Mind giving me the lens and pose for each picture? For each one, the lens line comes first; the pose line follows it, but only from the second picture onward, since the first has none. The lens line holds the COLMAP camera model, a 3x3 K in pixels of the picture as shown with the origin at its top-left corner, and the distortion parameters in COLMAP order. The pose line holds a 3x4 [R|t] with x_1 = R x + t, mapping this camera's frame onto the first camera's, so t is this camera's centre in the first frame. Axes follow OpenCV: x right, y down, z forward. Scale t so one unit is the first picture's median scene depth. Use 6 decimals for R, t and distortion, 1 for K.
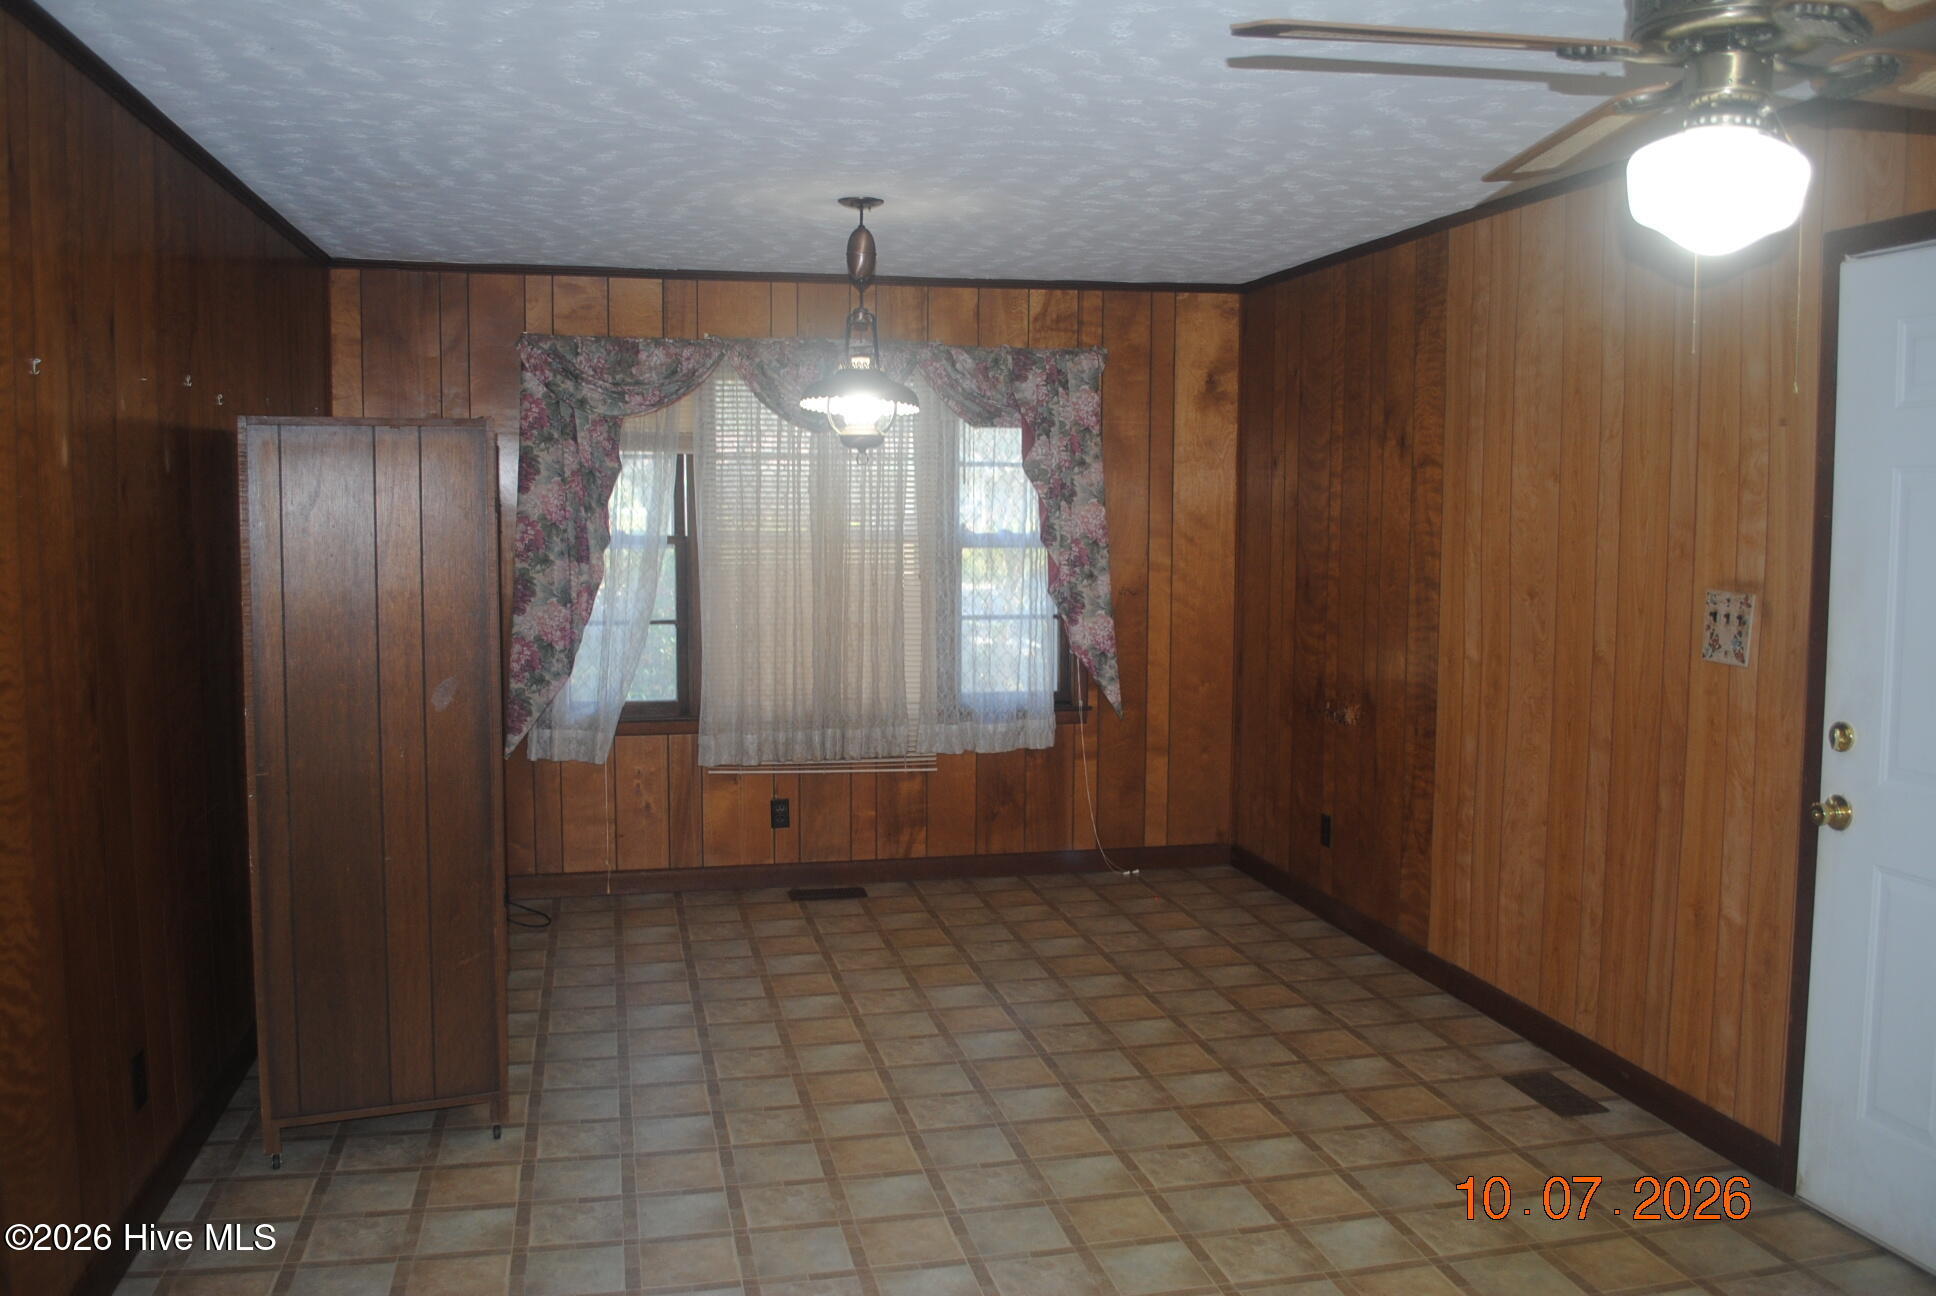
lens RADIAL K [[1606.7, 0, 969.4], [0, 1606.7, 644.9], [0, 0, 1]] dist [-0.057610, -0.011868]
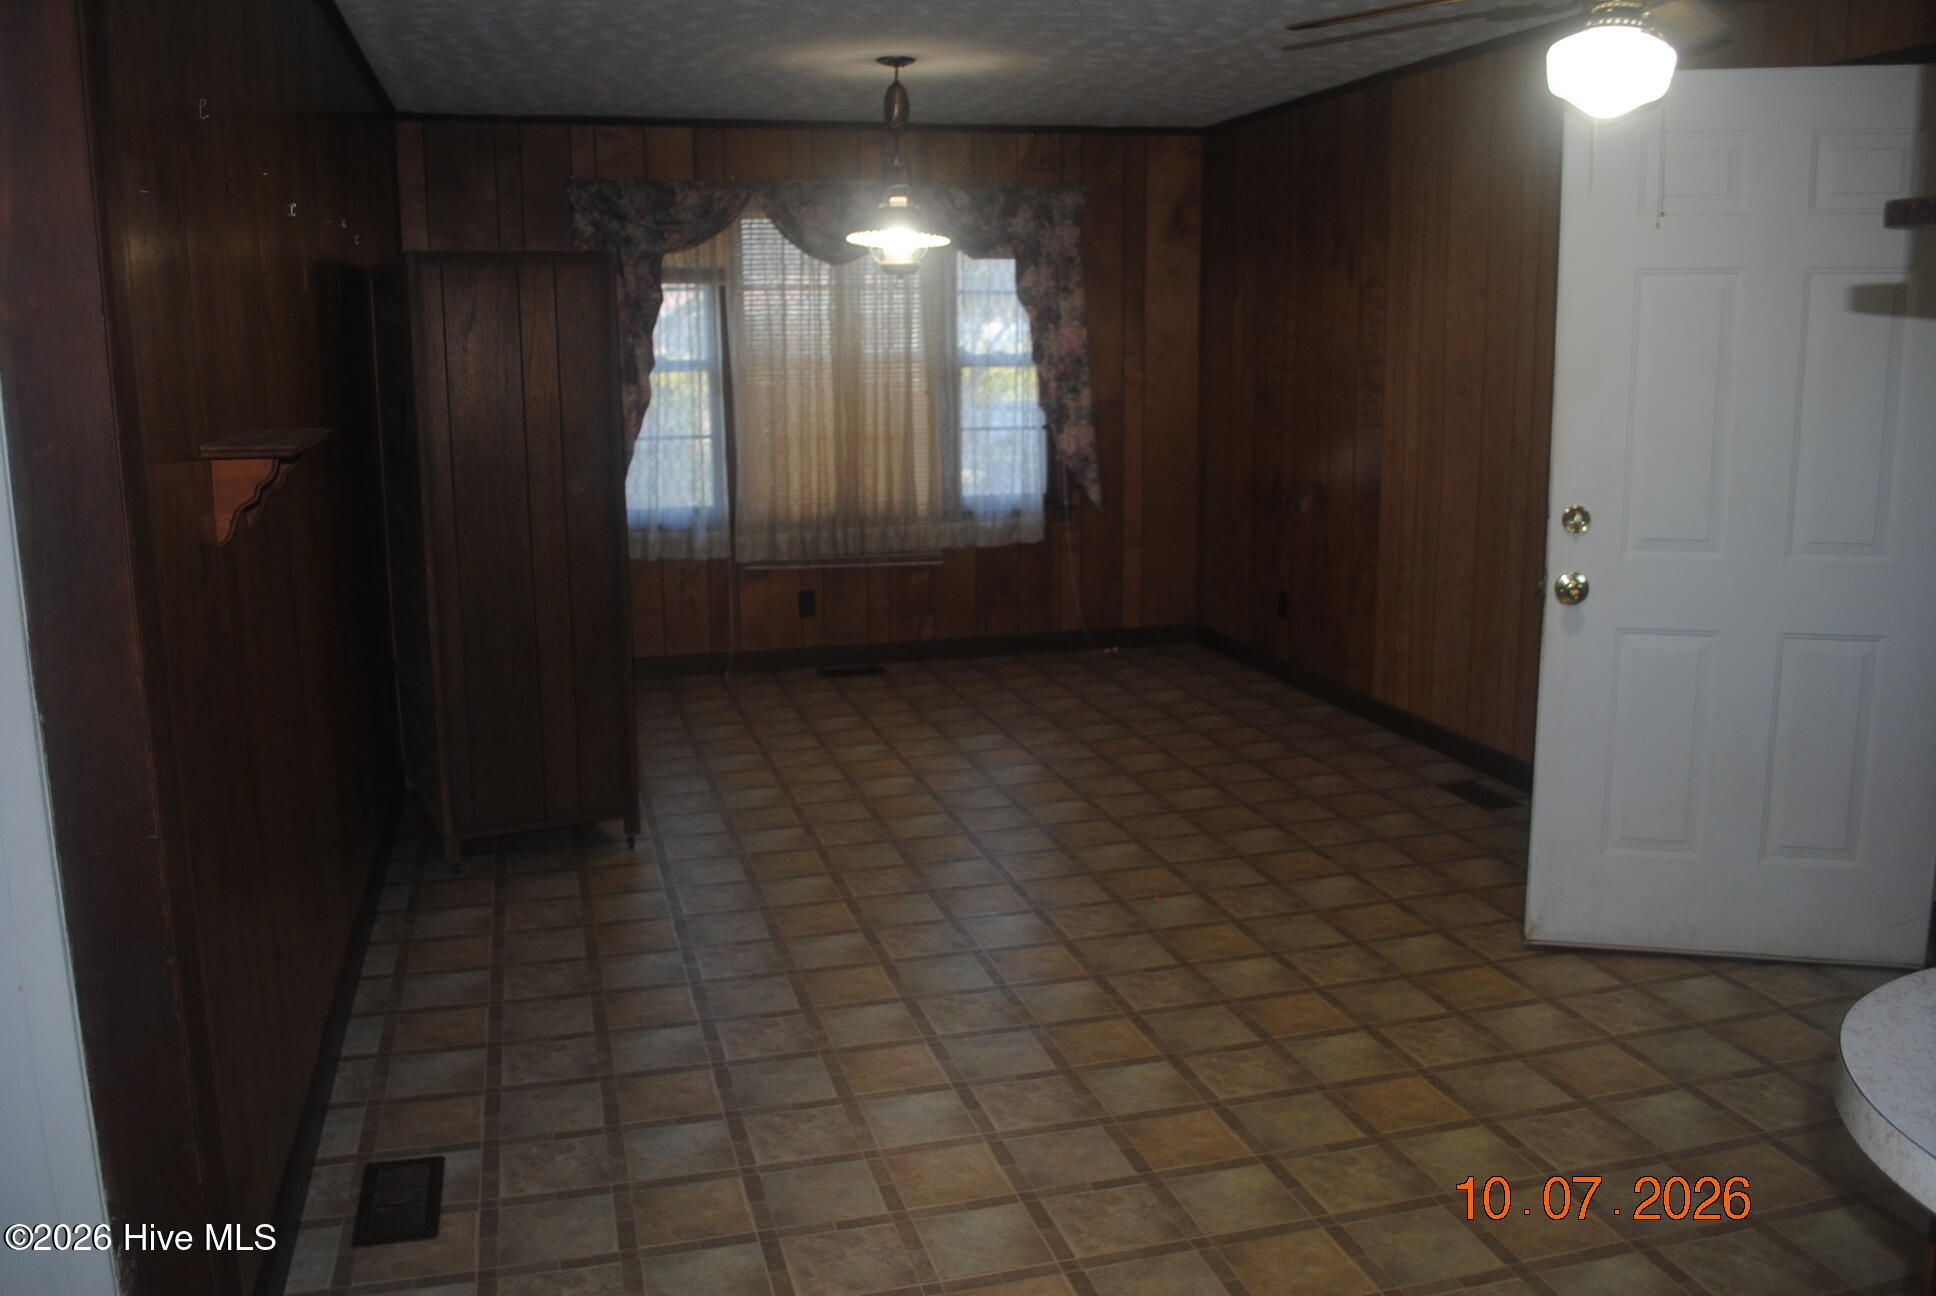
lens RADIAL K [[1606.7, 0, 955.4], [0, 1606.7, 646.0], [0, 0, 1]] dist [-0.057610, -0.011868]
pose [[0.998811, -0.022623, 0.043185, -0.065896], [0.018323, 0.995066, 0.097509, 0.026748], [-0.045177, -0.096602, 0.994297, -0.152938]]
